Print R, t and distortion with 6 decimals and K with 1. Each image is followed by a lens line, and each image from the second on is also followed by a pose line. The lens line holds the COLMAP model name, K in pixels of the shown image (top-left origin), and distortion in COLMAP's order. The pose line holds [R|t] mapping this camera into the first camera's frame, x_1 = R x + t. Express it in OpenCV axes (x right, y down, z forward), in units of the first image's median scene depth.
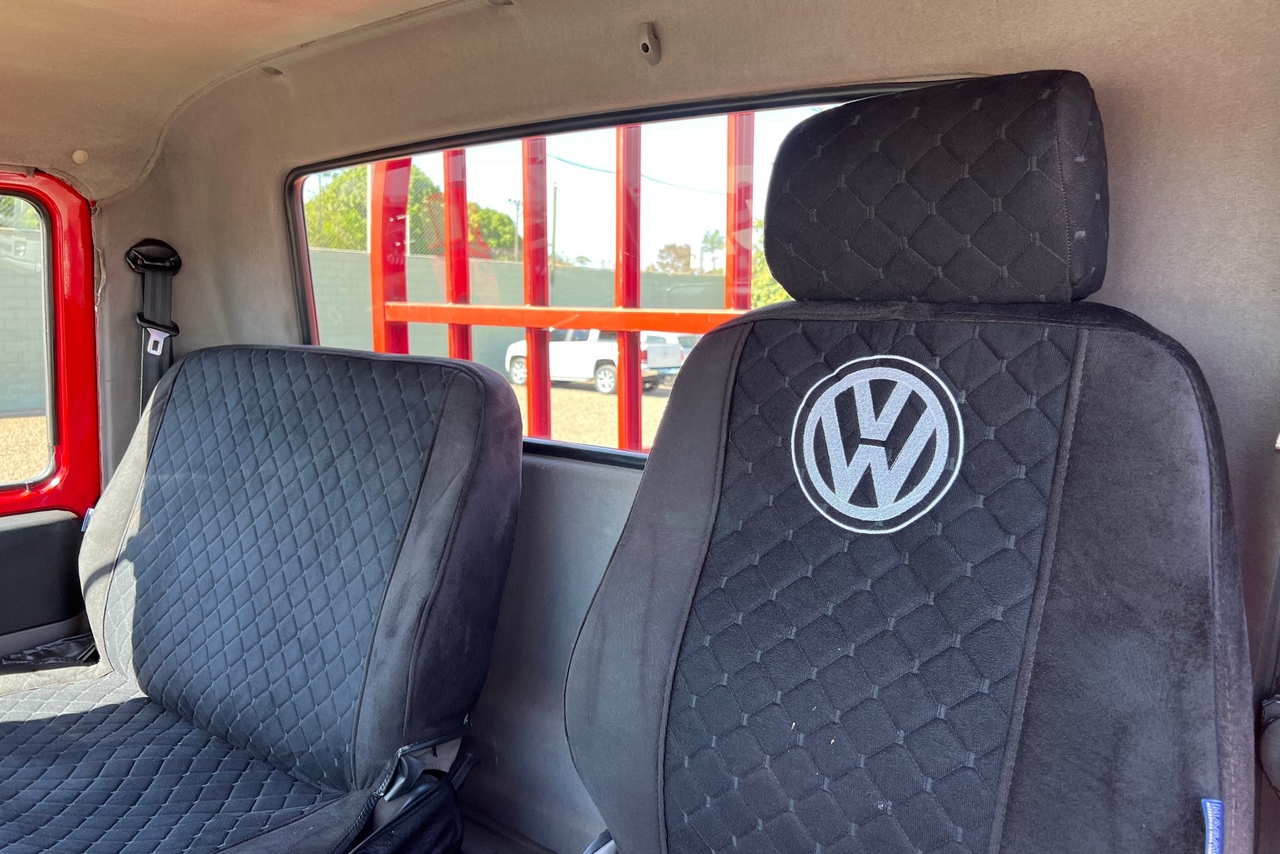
lens RADIAL K [[1003.2, 0, 640.0], [0, 1003.2, 427.0], [0, 0, 1]] dist [0.075363, -0.079785]
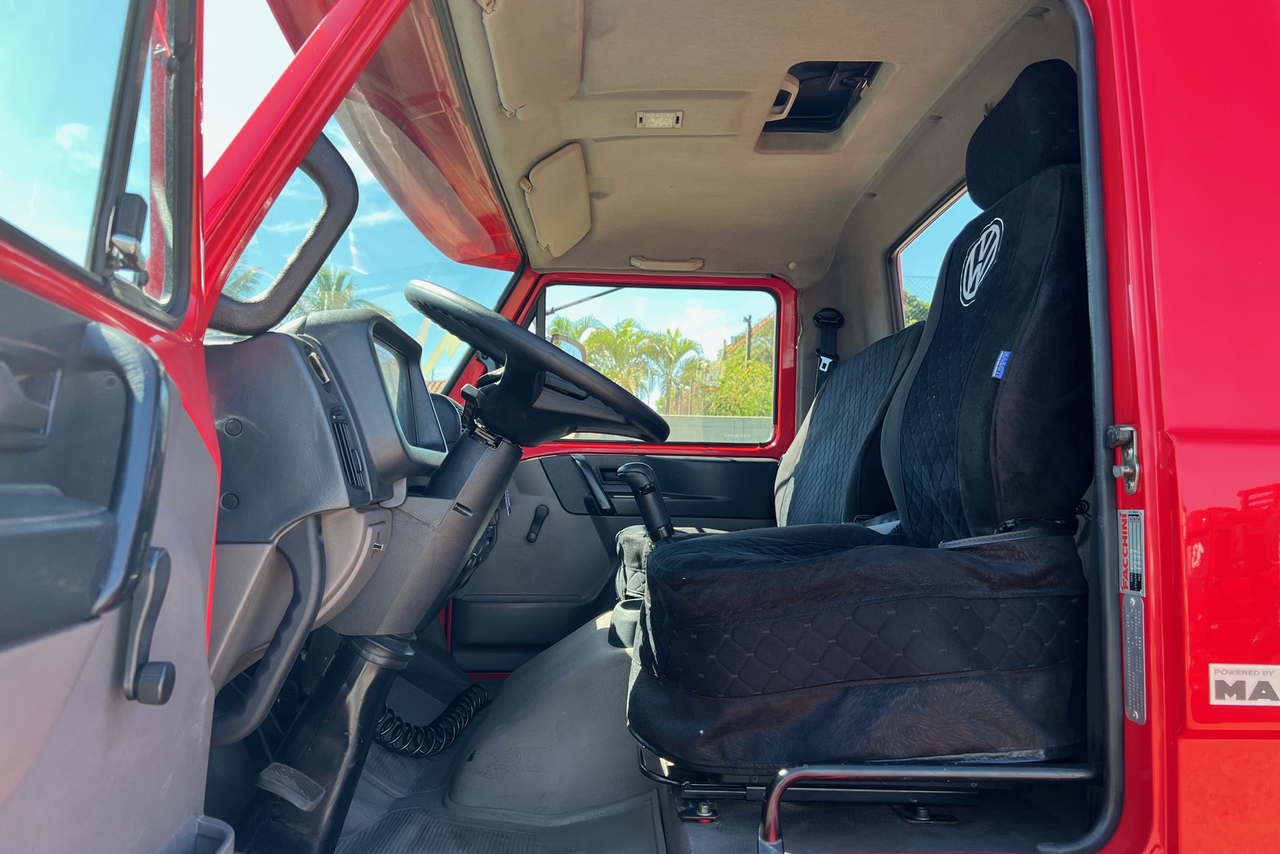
lens RADIAL K [[1003.2, 0, 640.0], [0, 1003.2, 427.0], [0, 0, 1]] dist [0.075363, -0.079785]
pose [[0.678402, -0.056814, -0.732490, 0.566987], [-0.091341, 0.982748, -0.160821, 0.331260], [0.728990, 0.176008, 0.661509, -0.345669]]
